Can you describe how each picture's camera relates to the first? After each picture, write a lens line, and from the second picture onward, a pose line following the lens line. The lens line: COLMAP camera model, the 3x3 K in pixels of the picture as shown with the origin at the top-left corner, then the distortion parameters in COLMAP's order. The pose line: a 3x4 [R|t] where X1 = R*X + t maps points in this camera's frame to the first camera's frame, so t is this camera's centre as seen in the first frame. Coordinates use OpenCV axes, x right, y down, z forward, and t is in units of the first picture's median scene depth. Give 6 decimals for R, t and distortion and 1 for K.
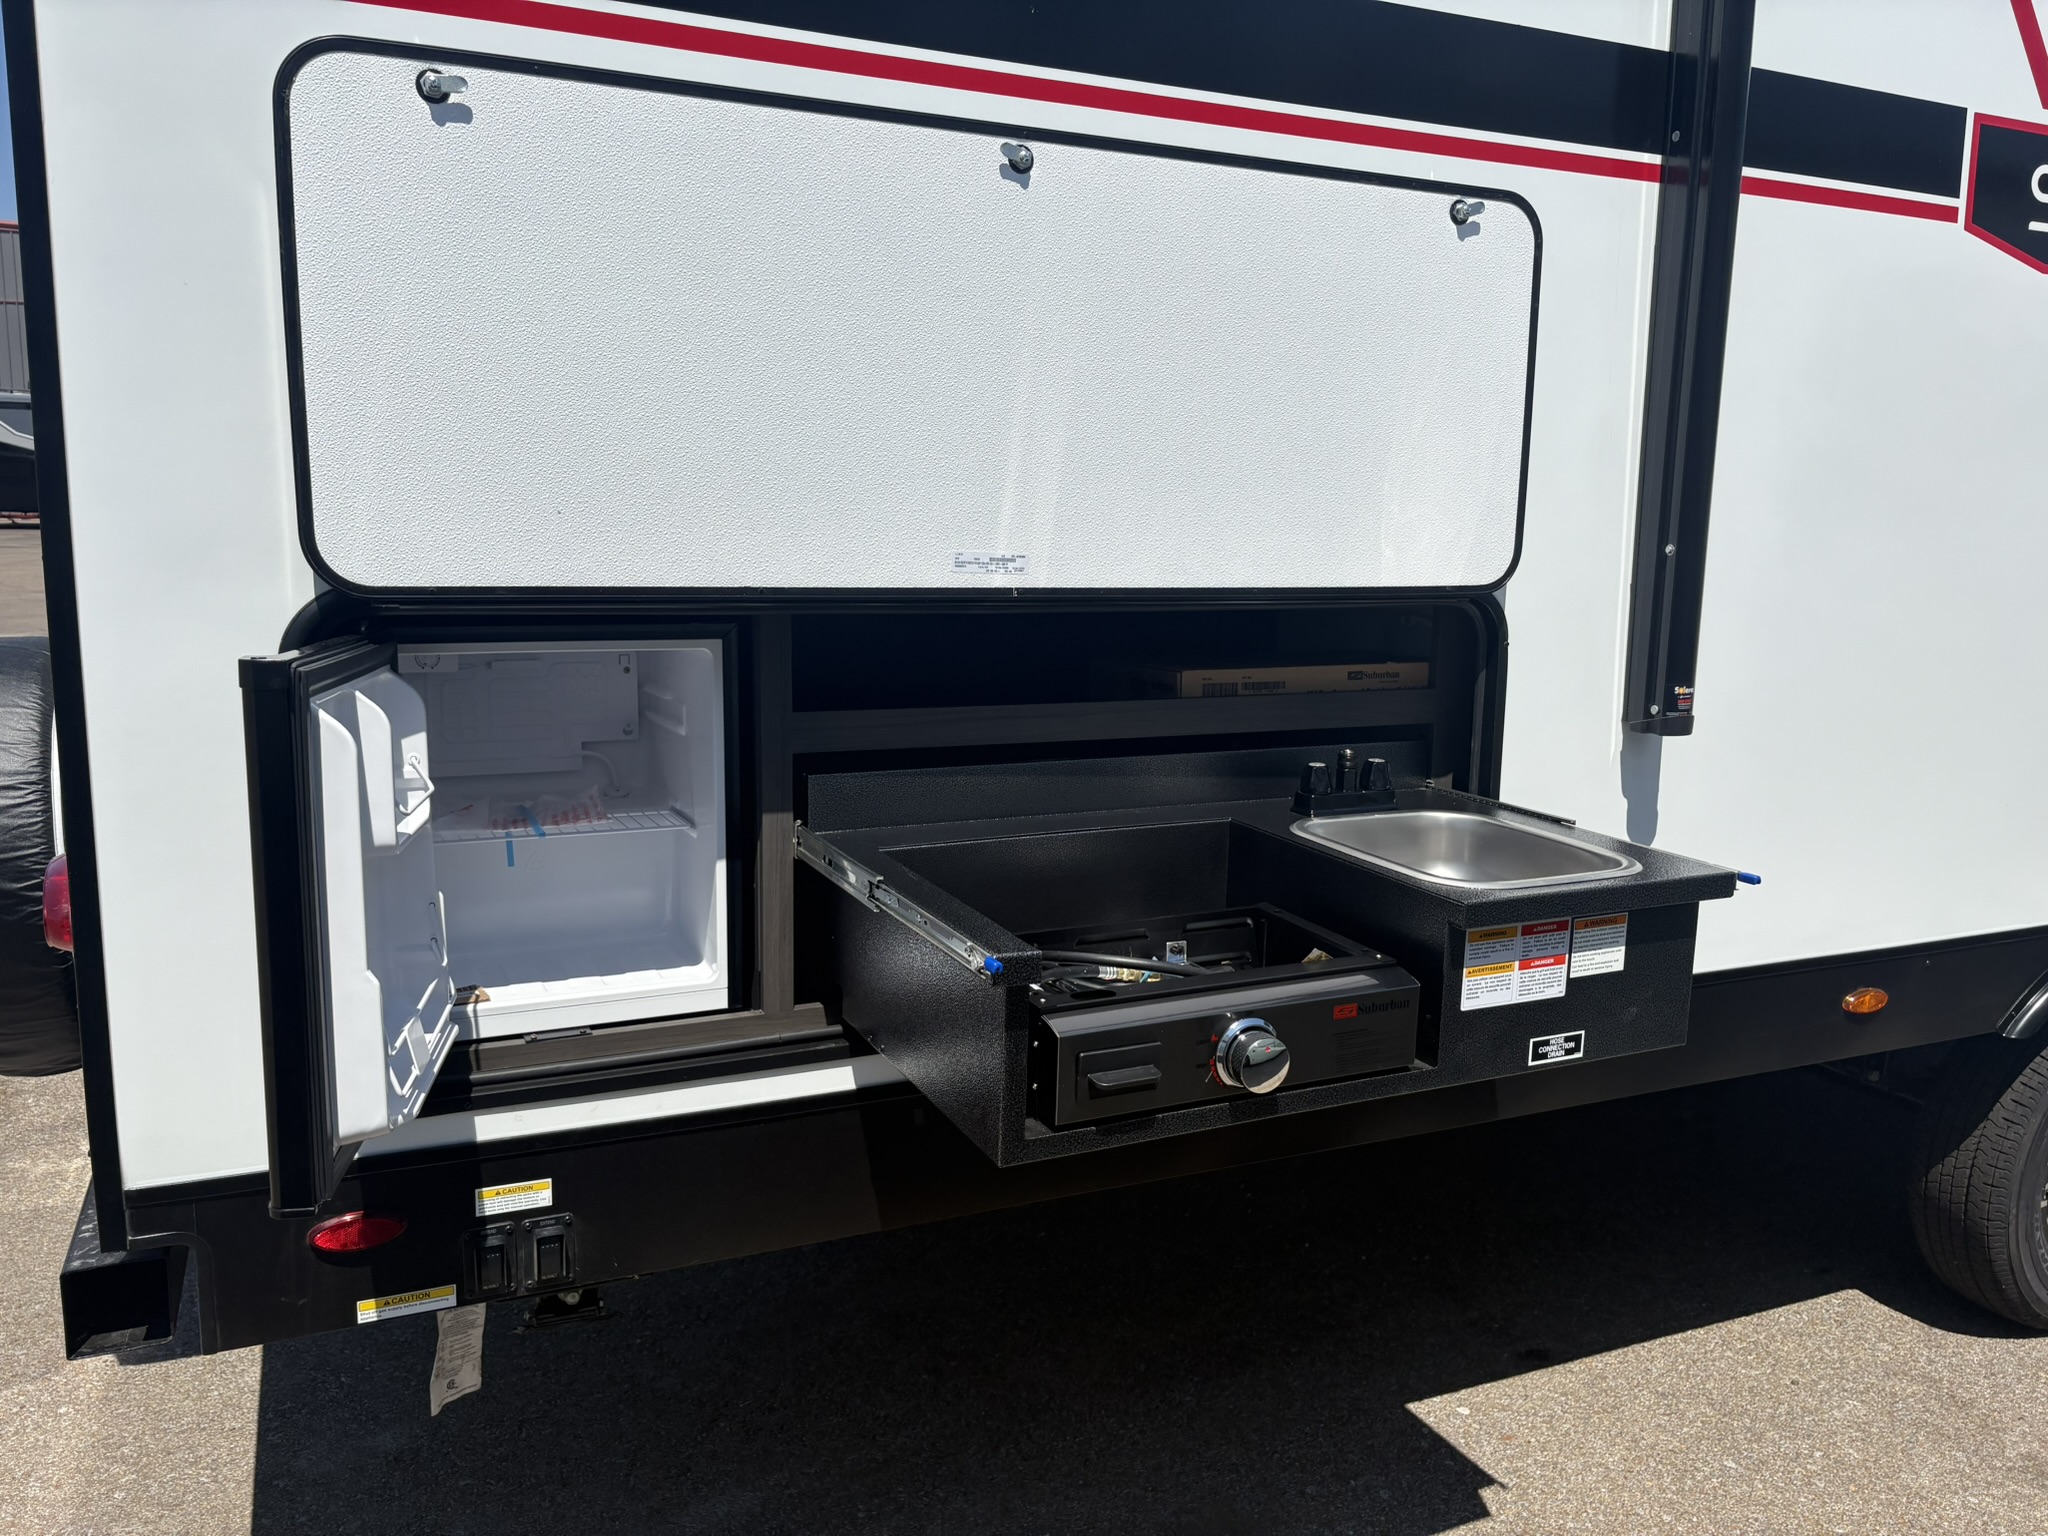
lens RADIAL K [[1642.6, 0, 1024.0], [0, 1642.6, 768.0], [0, 0, 1]] dist [0.009074, -0.016802]
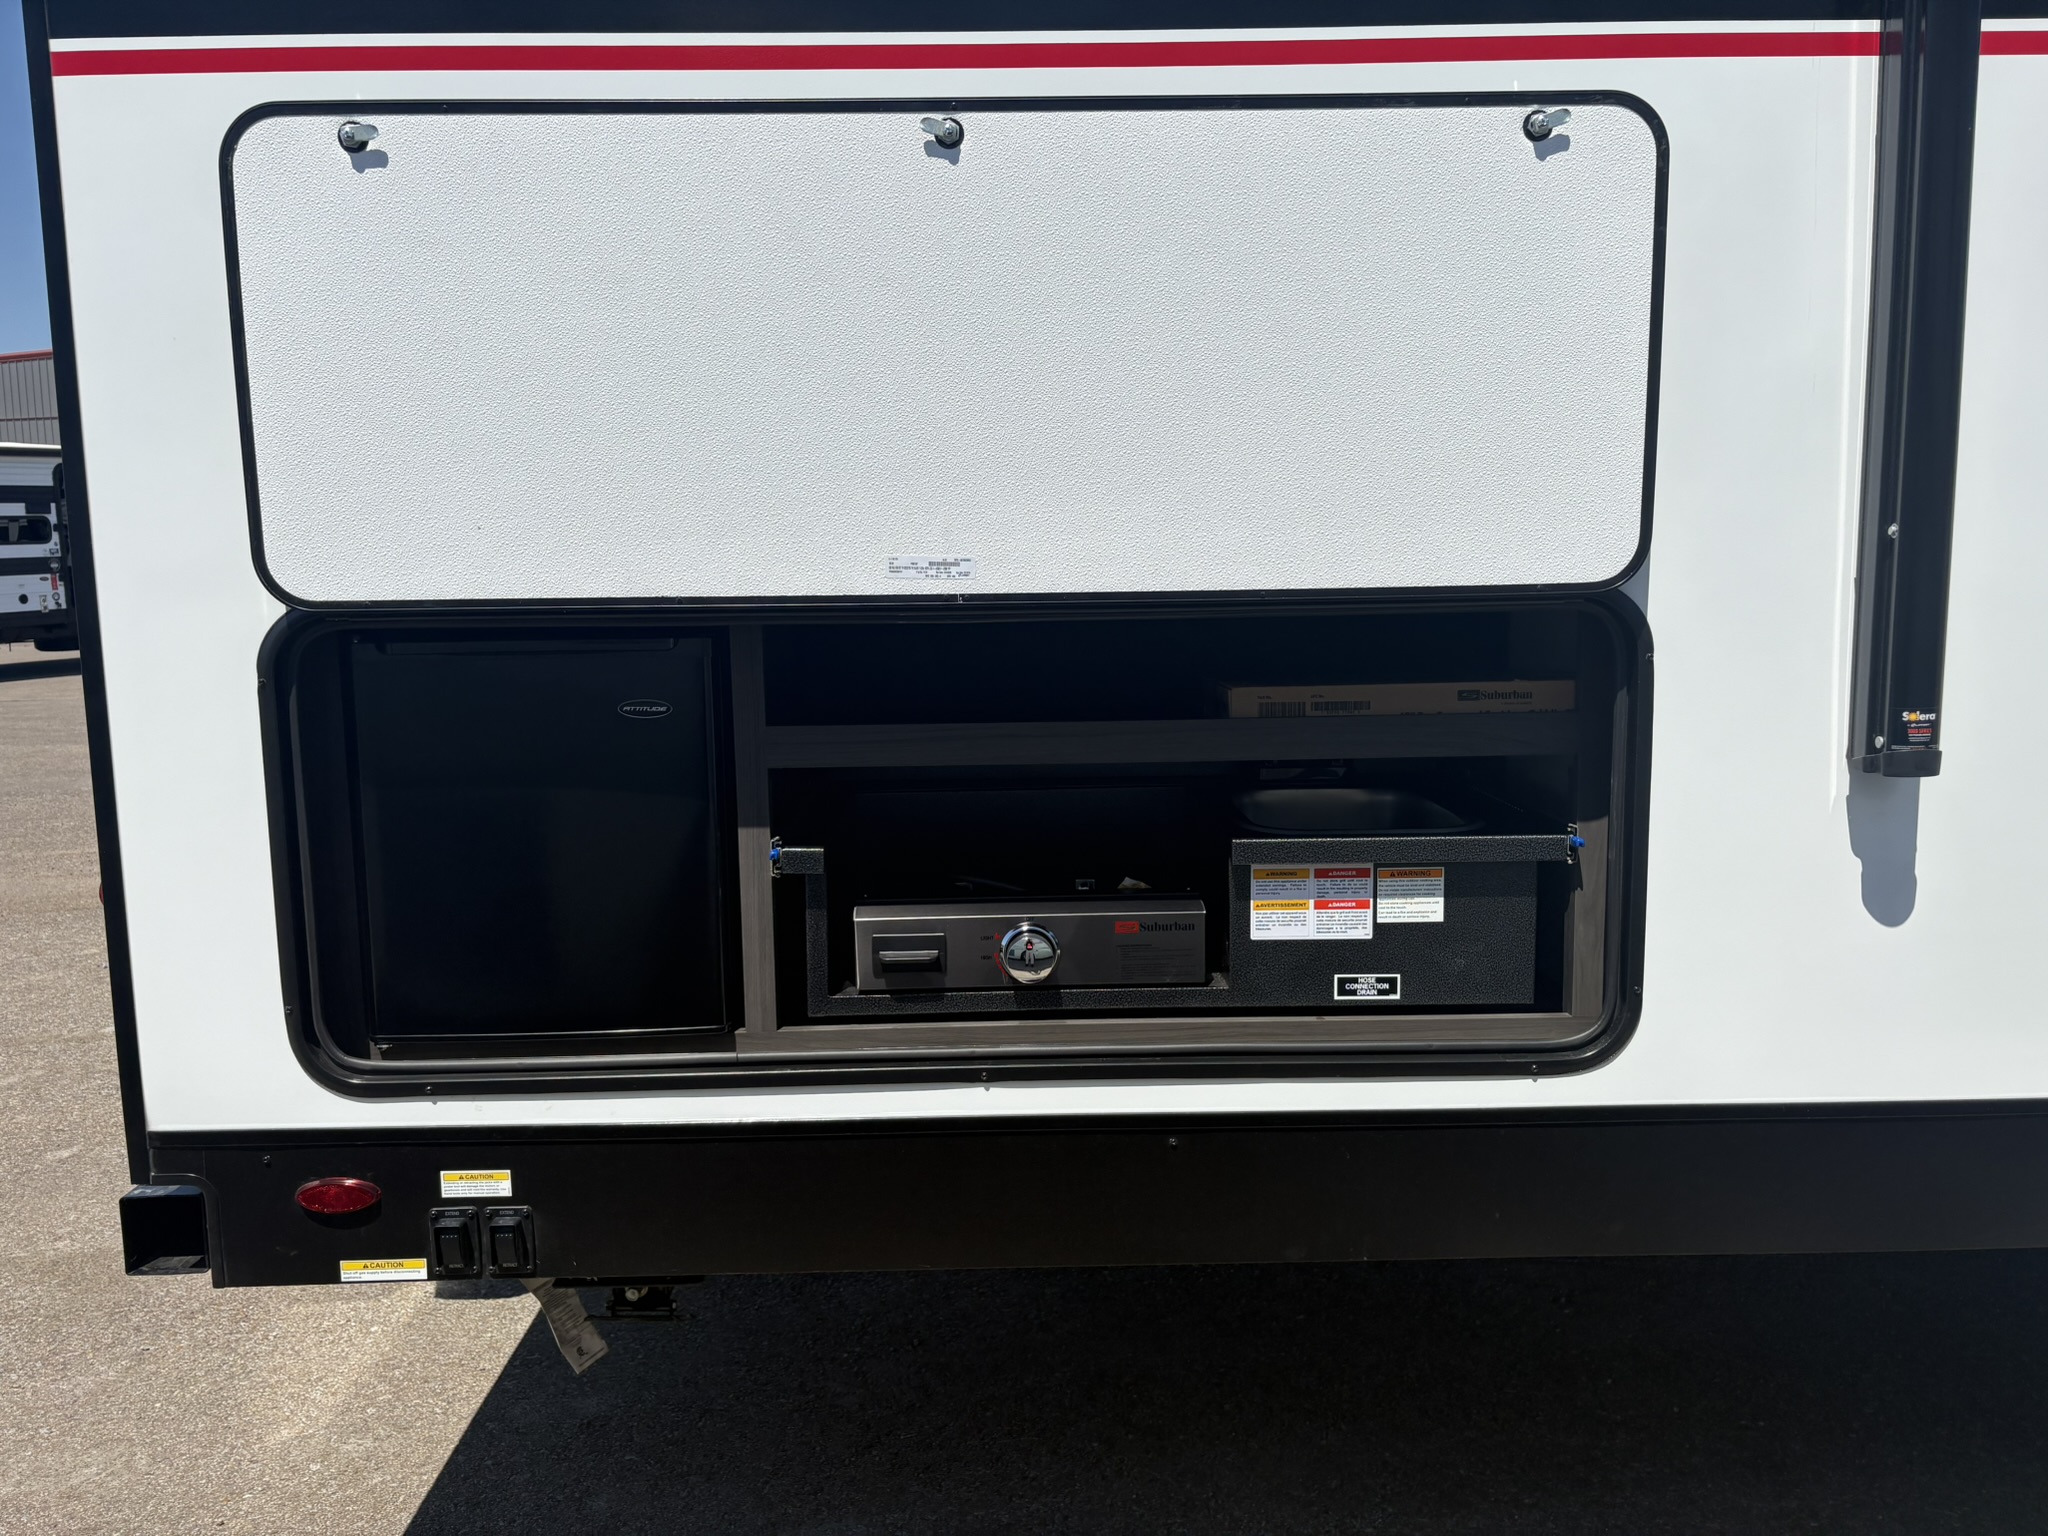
lens RADIAL K [[1615.4, 0, 1024.0], [0, 1615.4, 768.0], [0, 0, 1]] dist [0.011690, 0.000314]
pose [[0.909157, 0.020664, -0.415940, 0.404614], [-0.032595, 0.999235, -0.021605, 0.007026], [0.415176, 0.033200, 0.909135, 0.186591]]
